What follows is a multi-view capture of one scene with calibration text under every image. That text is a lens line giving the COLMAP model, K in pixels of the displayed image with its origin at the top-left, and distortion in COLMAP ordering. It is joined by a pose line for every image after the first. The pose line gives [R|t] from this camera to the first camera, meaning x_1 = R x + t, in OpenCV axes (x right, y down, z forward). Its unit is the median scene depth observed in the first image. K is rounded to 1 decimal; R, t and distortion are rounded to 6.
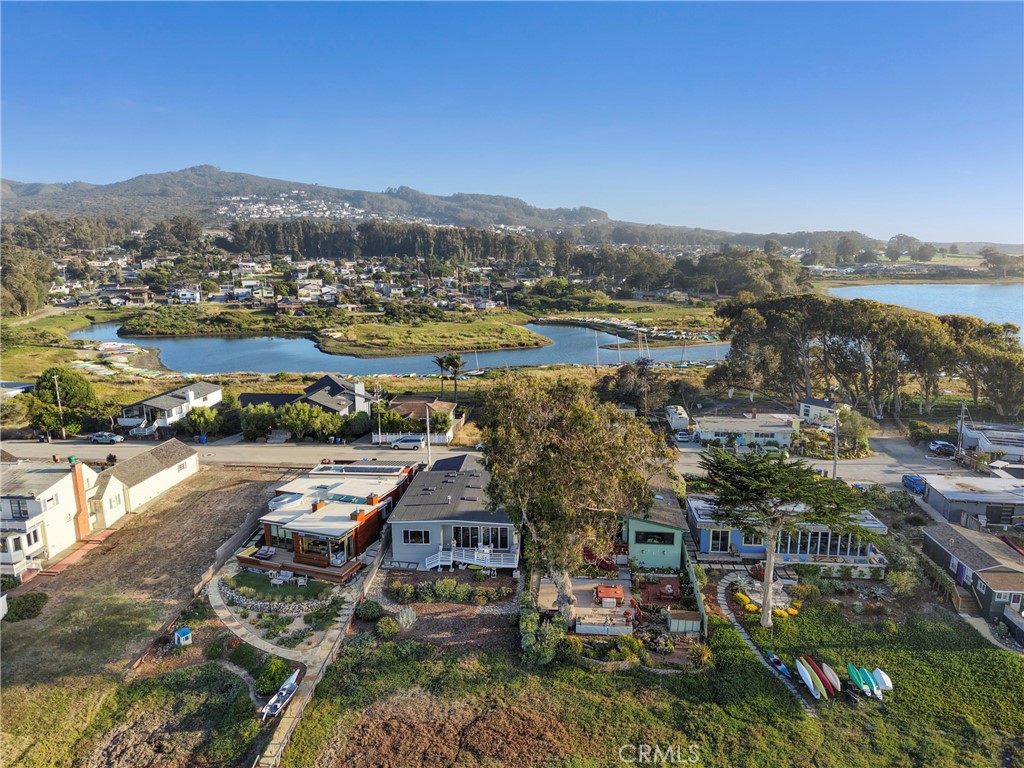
lens RADIAL K [[689.6, 0, 512.0], [0, 689.6, 384.0], [0, 0, 1]] dist [0.034432, -0.039710]
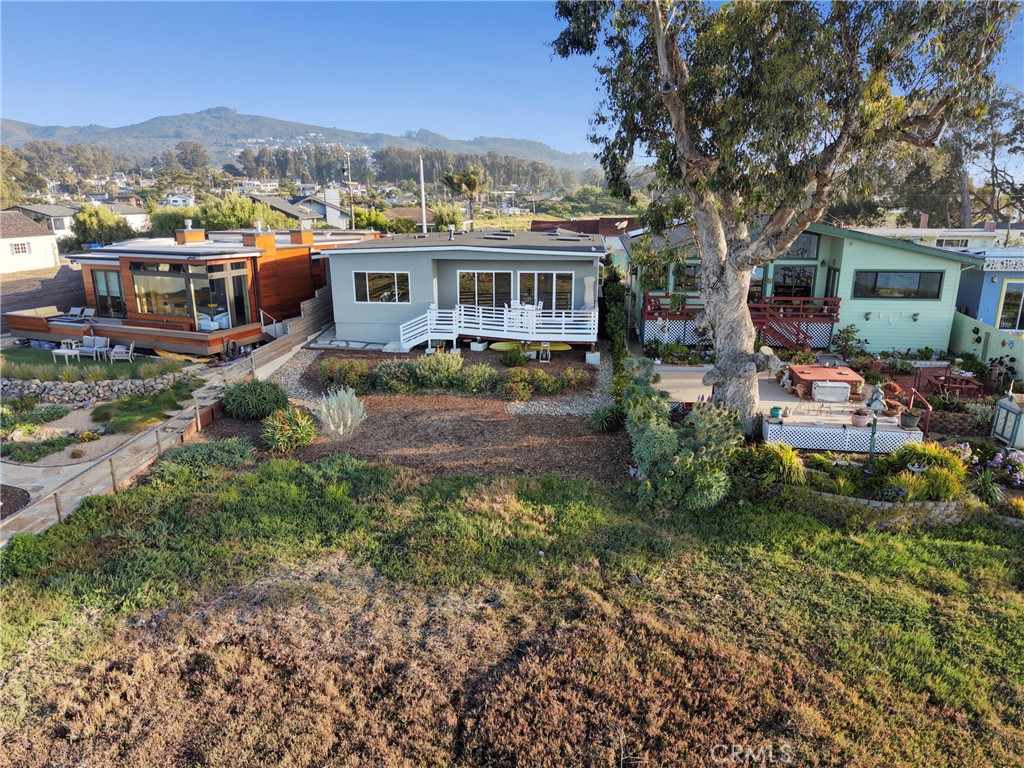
lens RADIAL K [[693.7, 0, 512.0], [0, 693.7, 384.0], [0, 0, 1]] dist [0.040305, -0.044402]
pose [[0.999514, 0.012145, -0.028713, -0.006019], [-0.010205, 0.997717, 0.066755, 0.045293], [0.029458, -0.066430, 0.997356, 0.092083]]
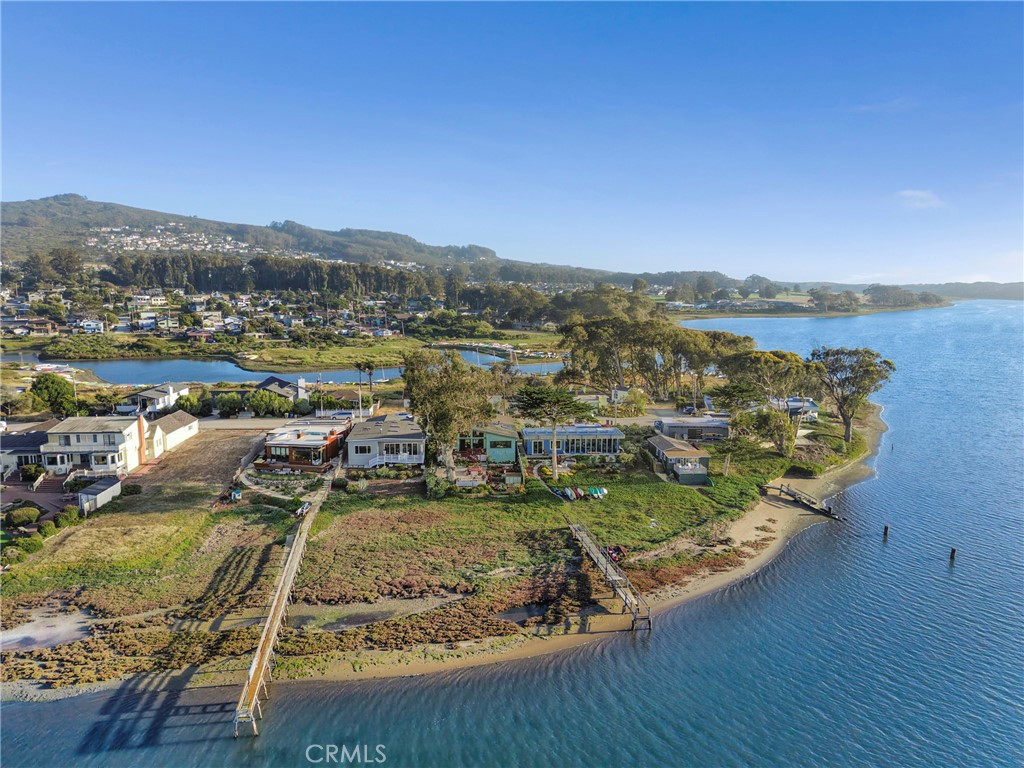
lens RADIAL K [[689.6, 0, 512.0], [0, 689.6, 384.0], [0, 0, 1]] dist [0.034432, -0.039710]
pose [[0.987705, -0.014269, 0.155675, -0.006727], [0.022180, 0.998543, -0.049195, 0.026905], [-0.154746, 0.052043, 0.986583, -0.132549]]
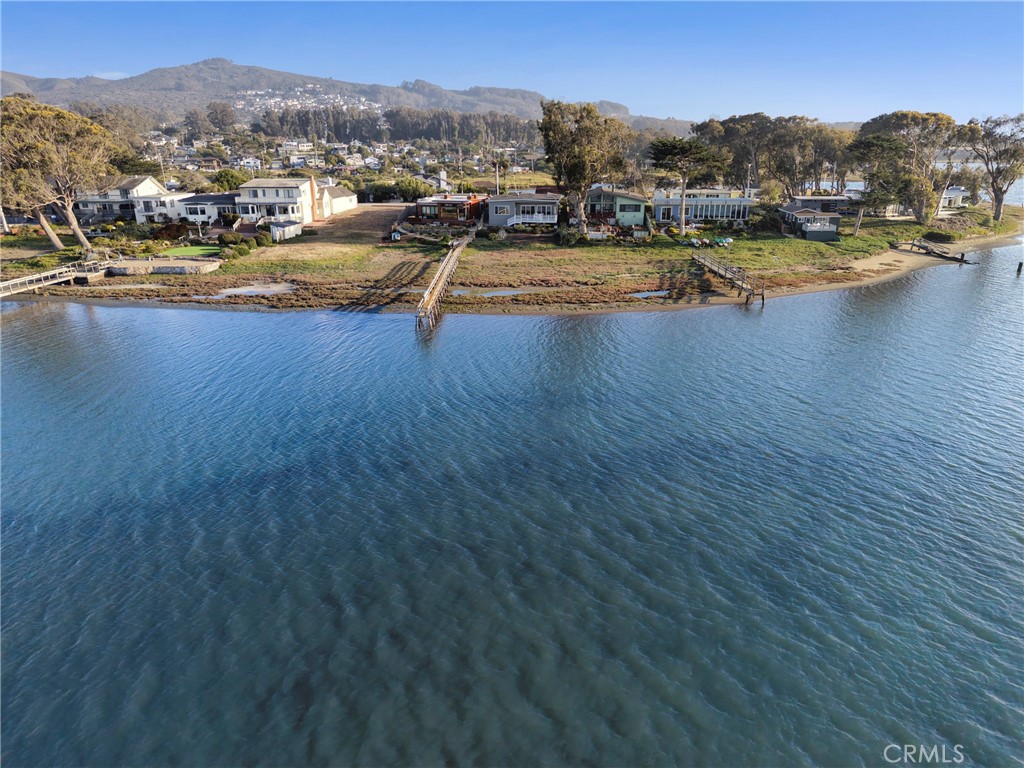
lens RADIAL K [[679.0, 0, 512.0], [0, 679.0, 384.0], [0, 0, 1]] dist [0.025137, -0.026489]
pose [[0.999722, 0.007361, -0.022406, -0.011915], [-0.004171, 0.990253, 0.139220, 0.076432], [0.023212, -0.139088, 0.990008, -0.155775]]
